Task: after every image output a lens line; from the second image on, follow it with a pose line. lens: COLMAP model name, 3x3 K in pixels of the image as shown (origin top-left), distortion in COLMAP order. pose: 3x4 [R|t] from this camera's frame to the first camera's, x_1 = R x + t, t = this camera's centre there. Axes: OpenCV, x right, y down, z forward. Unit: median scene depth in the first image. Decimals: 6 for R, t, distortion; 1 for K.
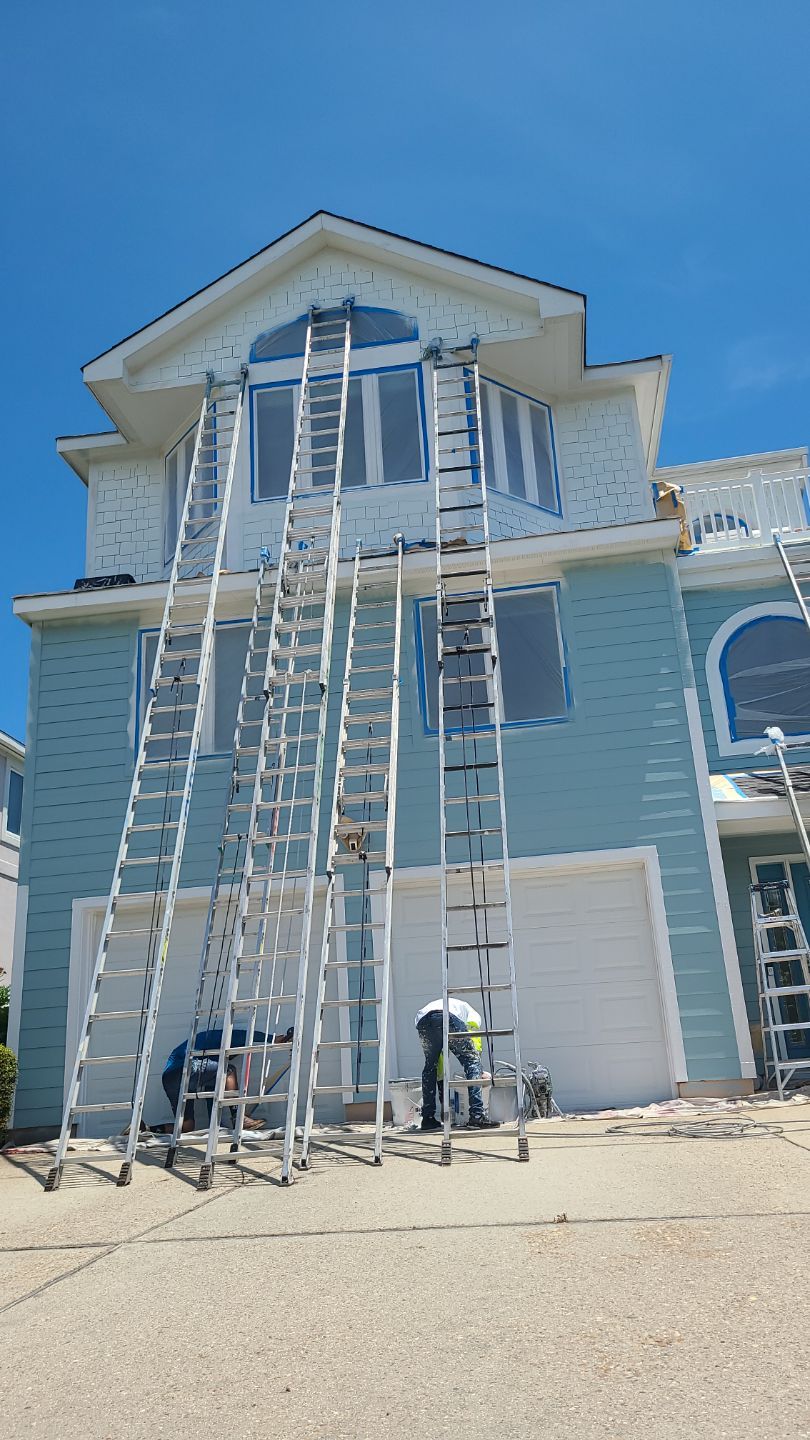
lens RADIAL K [[1085.5, 0, 405.0], [0, 1085.5, 720.0], [0, 0, 1]] dist [0.063440, 0.000213]
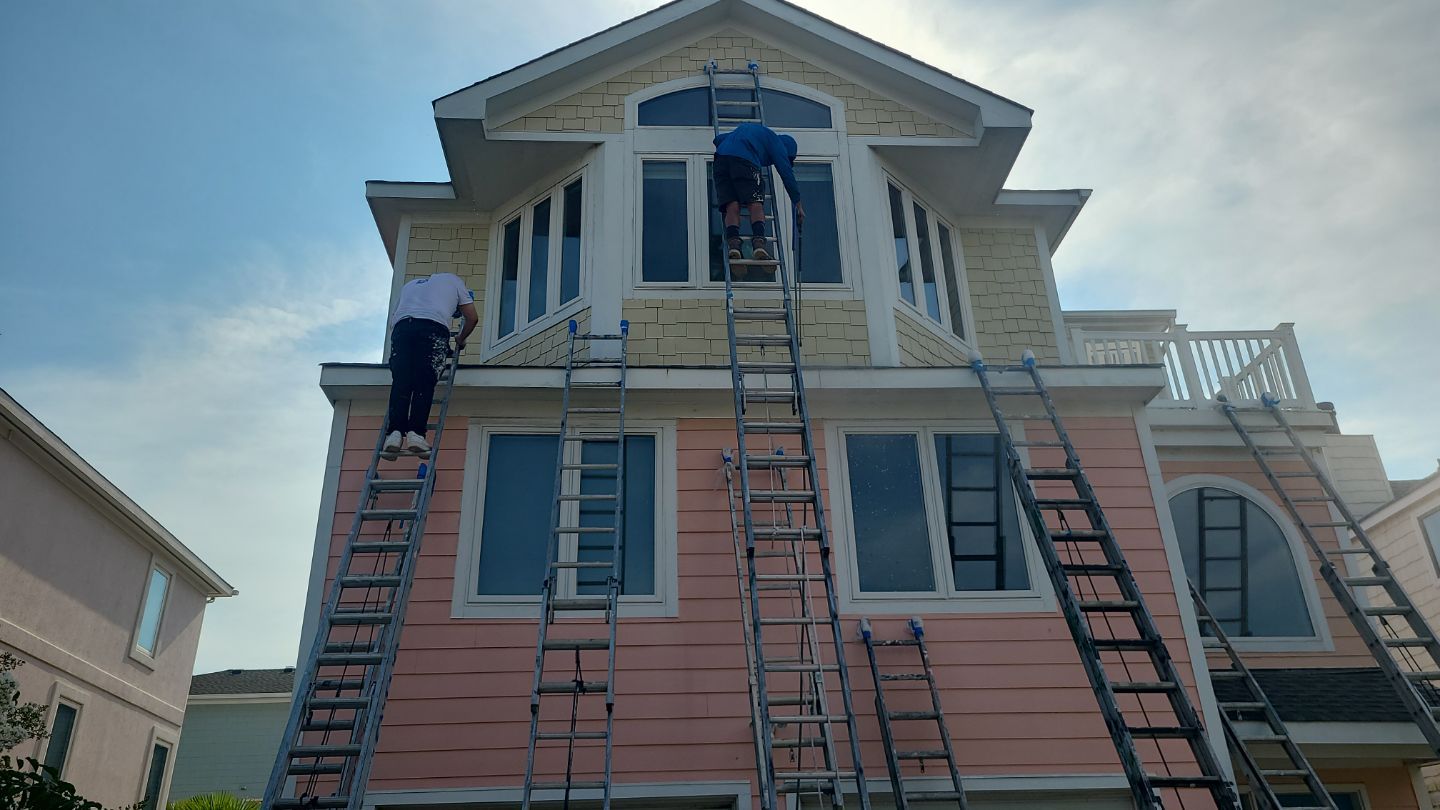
lens RADIAL K [[1085.5, 0, 719.3], [0, 1085.5, 386.6], [0, 0, 1]] dist [0.063440, 0.000213]
pose [[0.978656, 0.116747, 0.169121, -0.198218], [-0.091134, 0.984167, -0.152021, -0.007276], [-0.184191, 0.133364, 0.973801, 0.199315]]
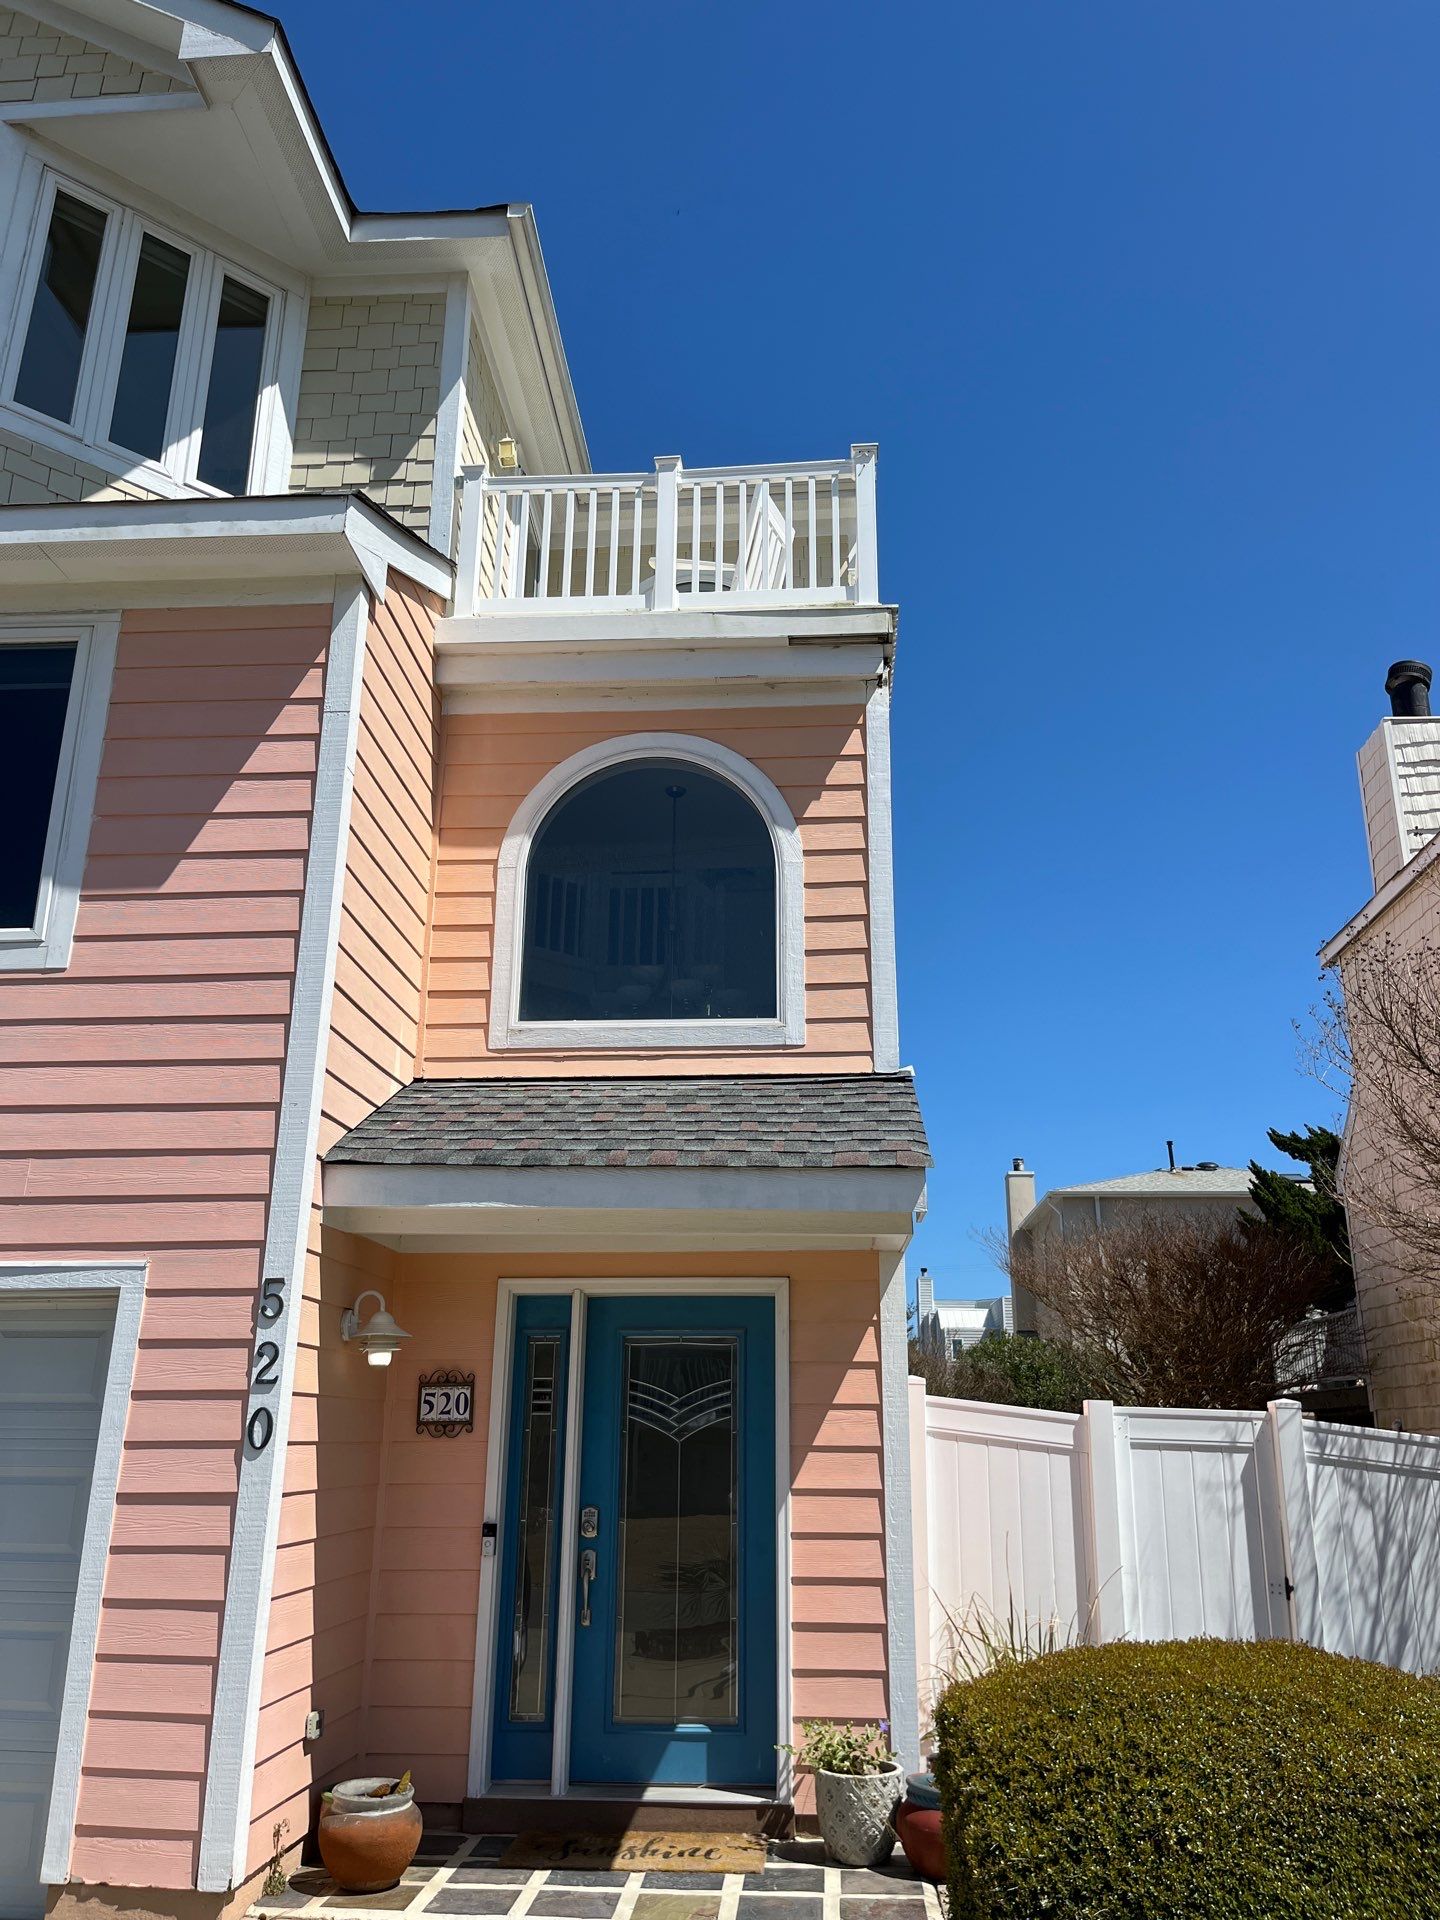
lens RADIAL K [[1464.7, 0, 720.0], [0, 1464.7, 960.0], [0, 0, 1]] dist [0.067618, -0.107700]
pose [[0.995384, 0.084296, 0.045882, 0.334140], [-0.084831, 0.996347, 0.009846, -0.018141], [-0.044884, -0.013692, 0.998898, 0.354278]]
